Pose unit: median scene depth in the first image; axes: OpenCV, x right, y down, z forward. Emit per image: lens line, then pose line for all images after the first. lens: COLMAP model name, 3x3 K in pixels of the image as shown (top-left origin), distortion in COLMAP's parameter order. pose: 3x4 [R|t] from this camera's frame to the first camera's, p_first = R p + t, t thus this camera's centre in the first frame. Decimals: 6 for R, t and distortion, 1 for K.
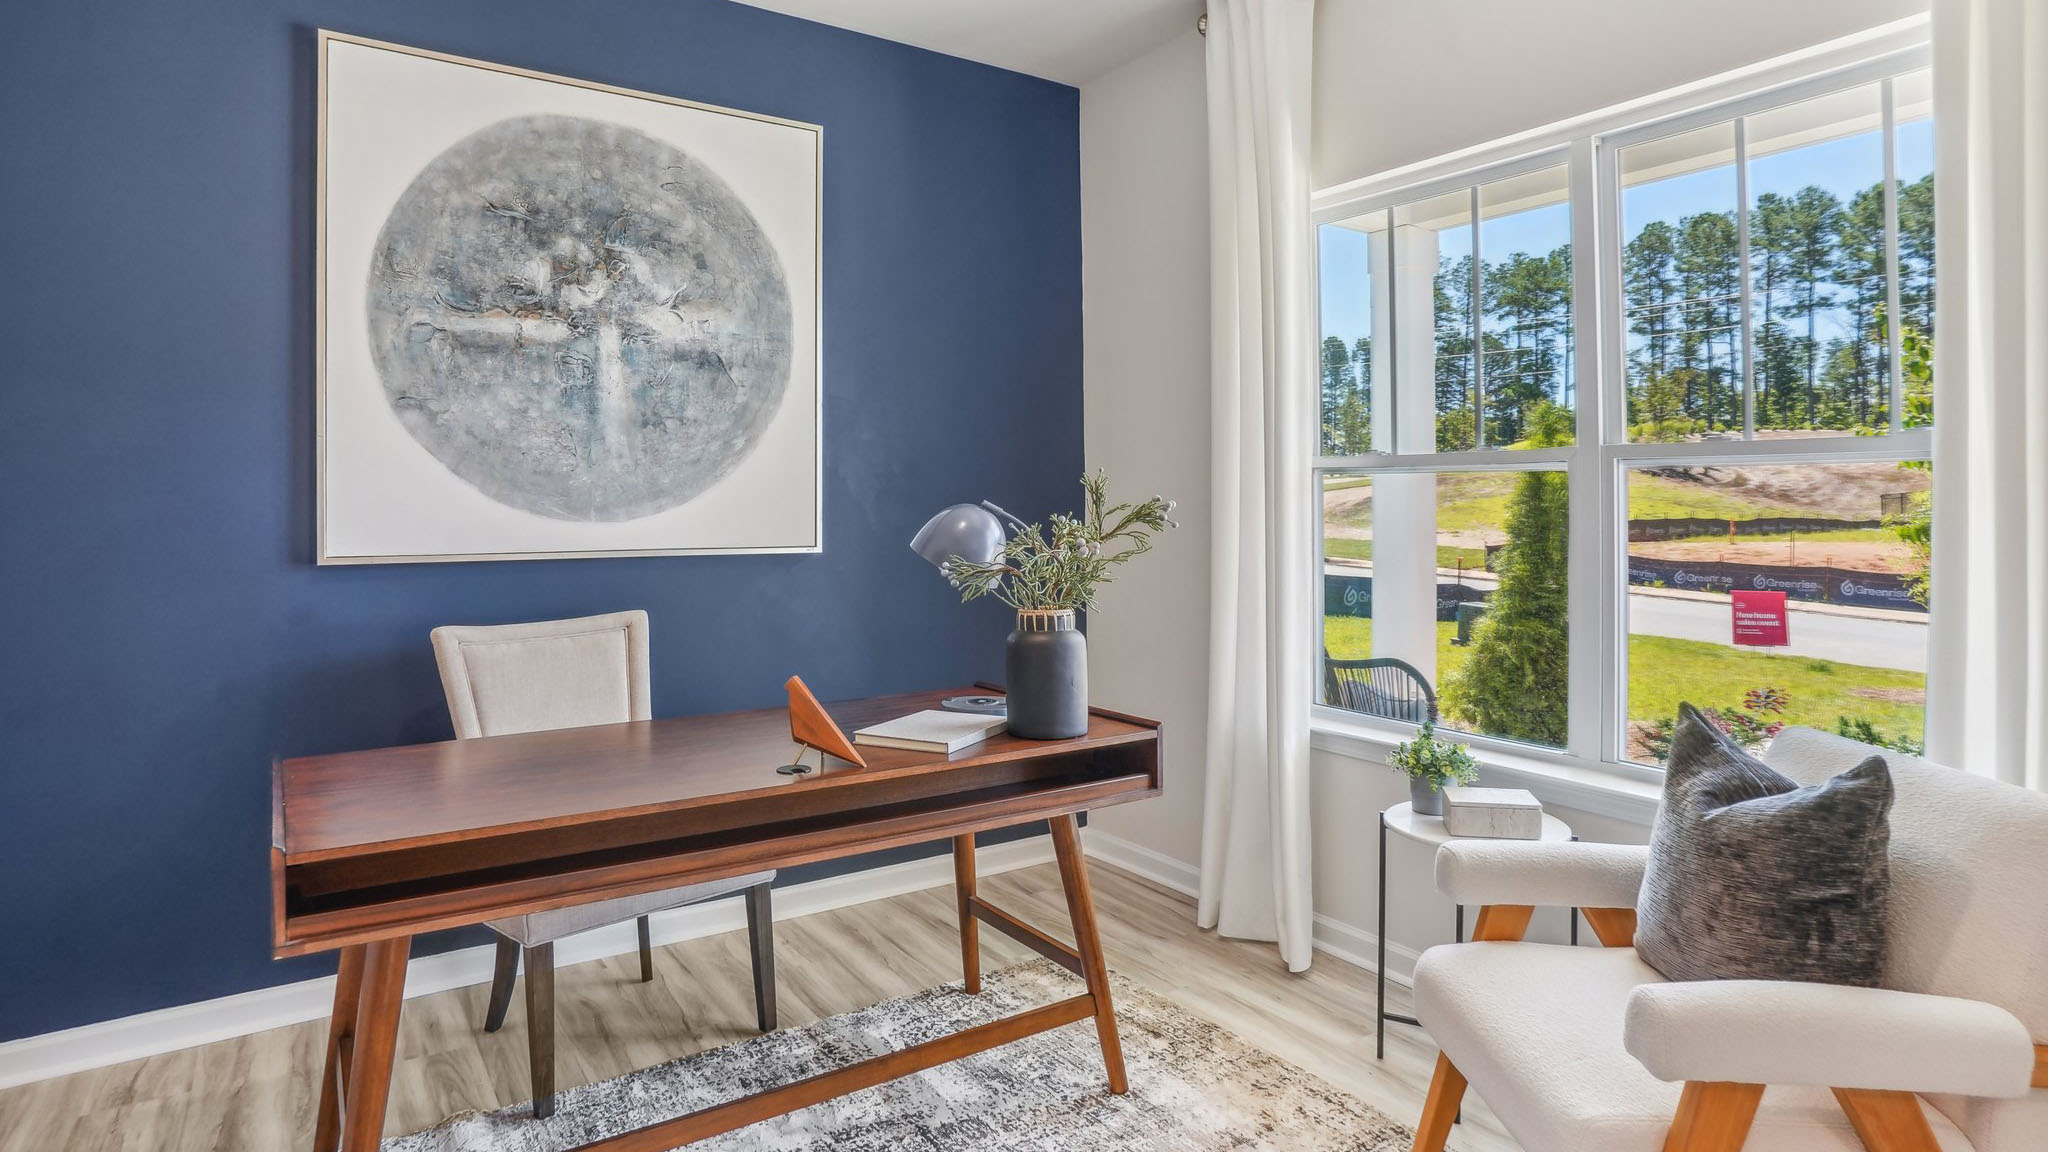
lens RADIAL K [[1123.6, 0, 1038.4], [0, 1123.6, 523.9], [0, 0, 1]] dist [-0.057110, 0.038540]
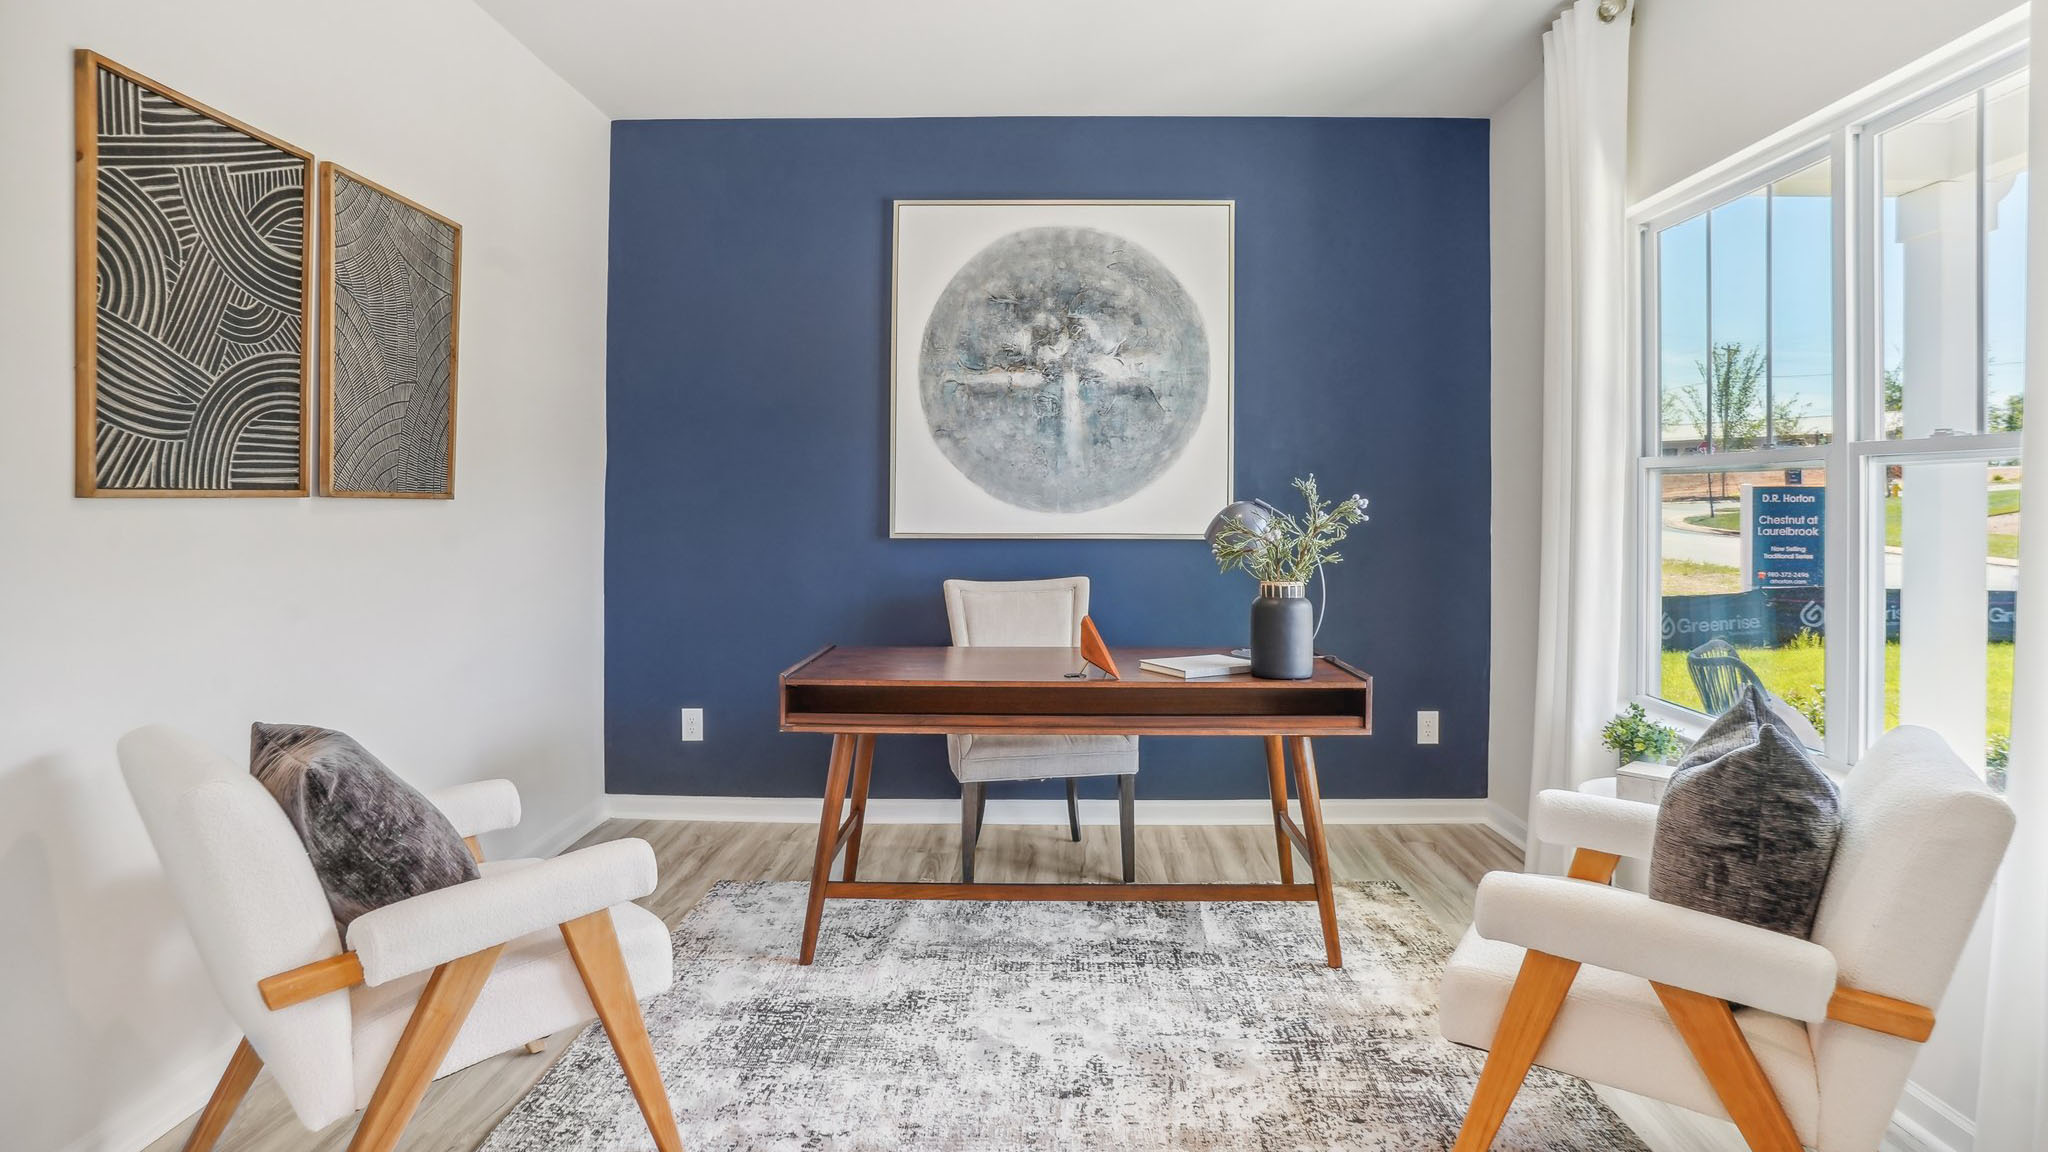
lens RADIAL K [[1123.6, 0, 1038.4], [0, 1123.6, 523.9], [0, 0, 1]] dist [-0.057110, 0.038540]
pose [[0.820248, 0.014967, -0.571813, 0.398371], [-0.014033, 0.999883, 0.006042, 0.003816], [0.571836, 0.003068, 0.820362, -0.180653]]
